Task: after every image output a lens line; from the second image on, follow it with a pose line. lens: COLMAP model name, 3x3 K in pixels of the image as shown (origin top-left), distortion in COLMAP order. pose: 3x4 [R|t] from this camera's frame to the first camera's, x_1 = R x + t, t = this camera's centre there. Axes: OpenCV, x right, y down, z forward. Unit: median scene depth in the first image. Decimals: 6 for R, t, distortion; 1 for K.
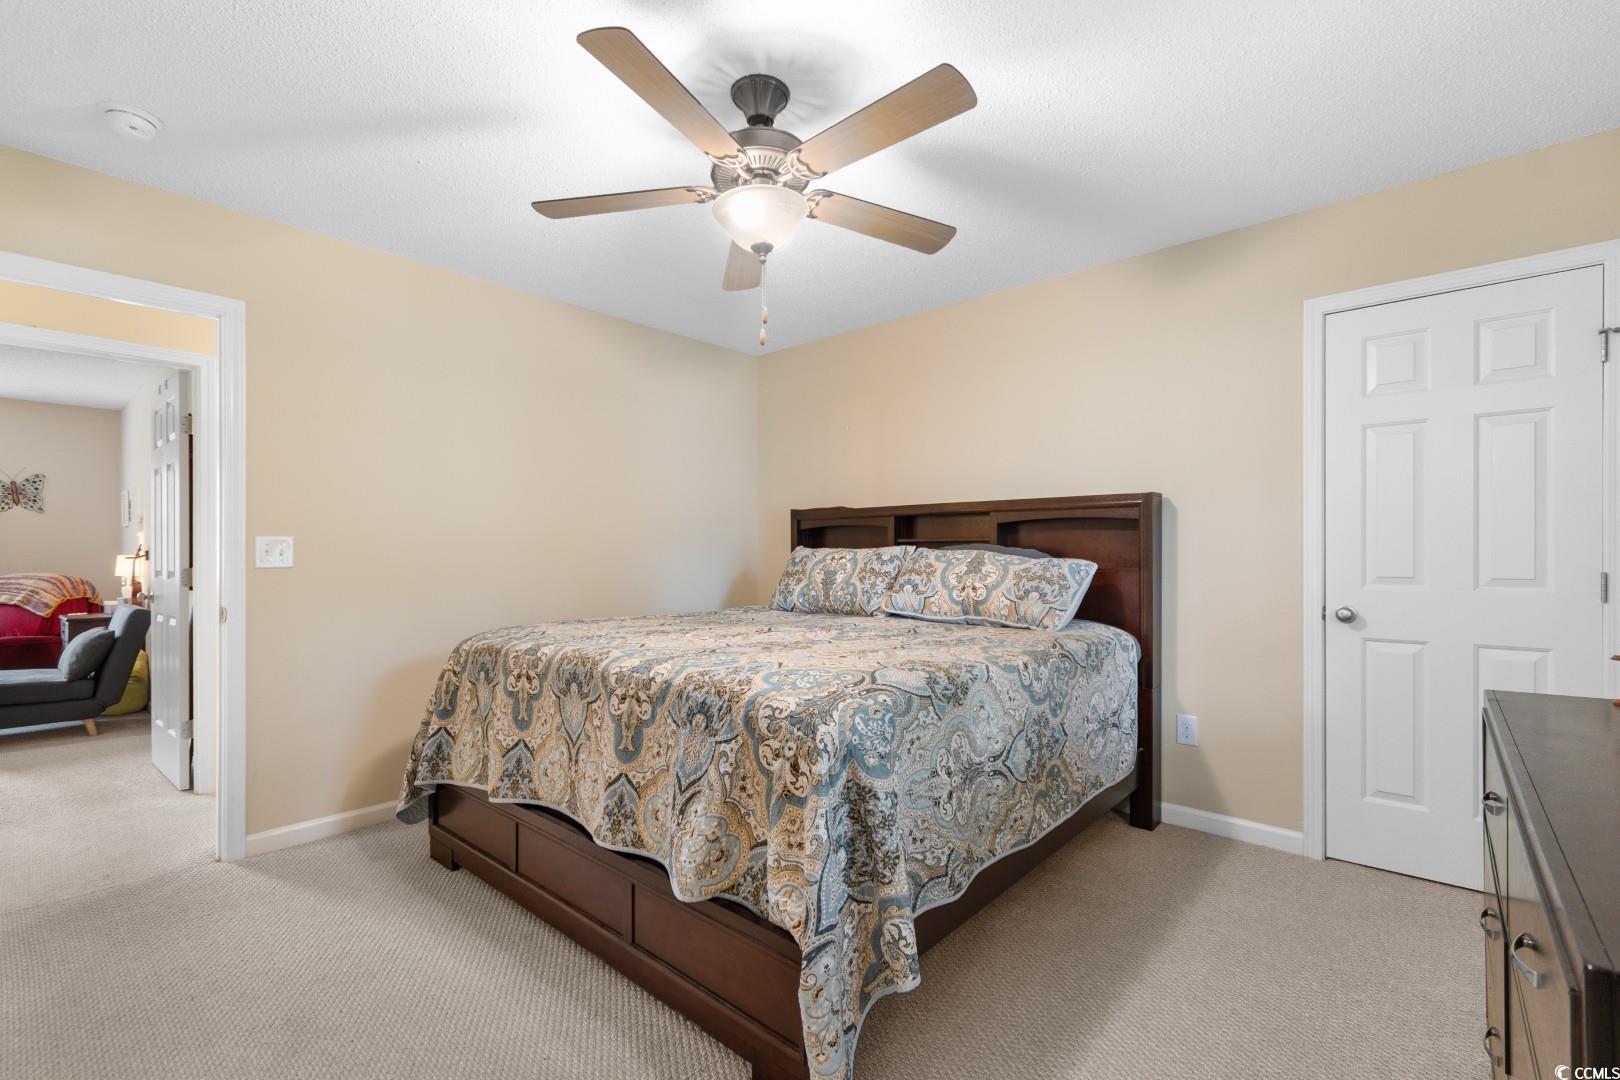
lens RADIAL K [[717.6, 0, 807.6], [0, 717.6, 552.2], [0, 0, 1]] dist [0.009653, -0.000375]
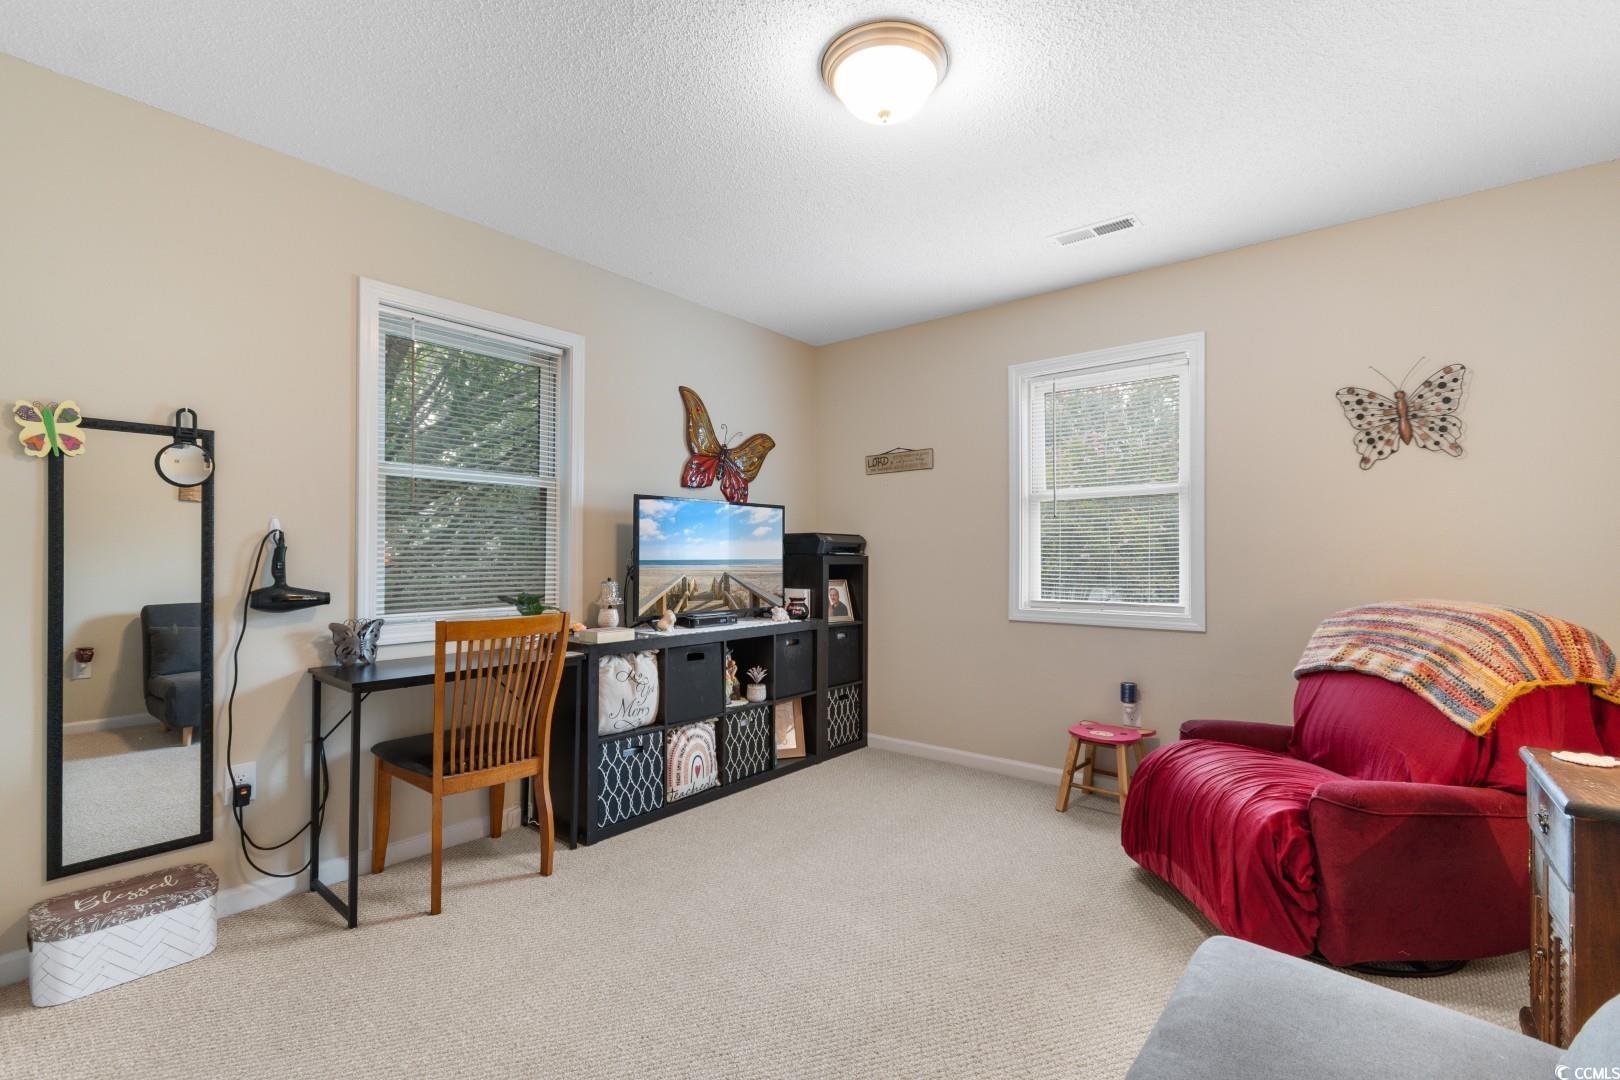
lens RADIAL K [[717.6, 0, 807.6], [0, 717.6, 552.2], [0, 0, 1]] dist [0.009653, -0.000375]
pose [[0.036198, -0.005025, -0.999332, -1.024421], [0.003365, 0.999982, -0.004907, 0.005075], [0.999339, -0.003185, 0.036214, 0.955293]]
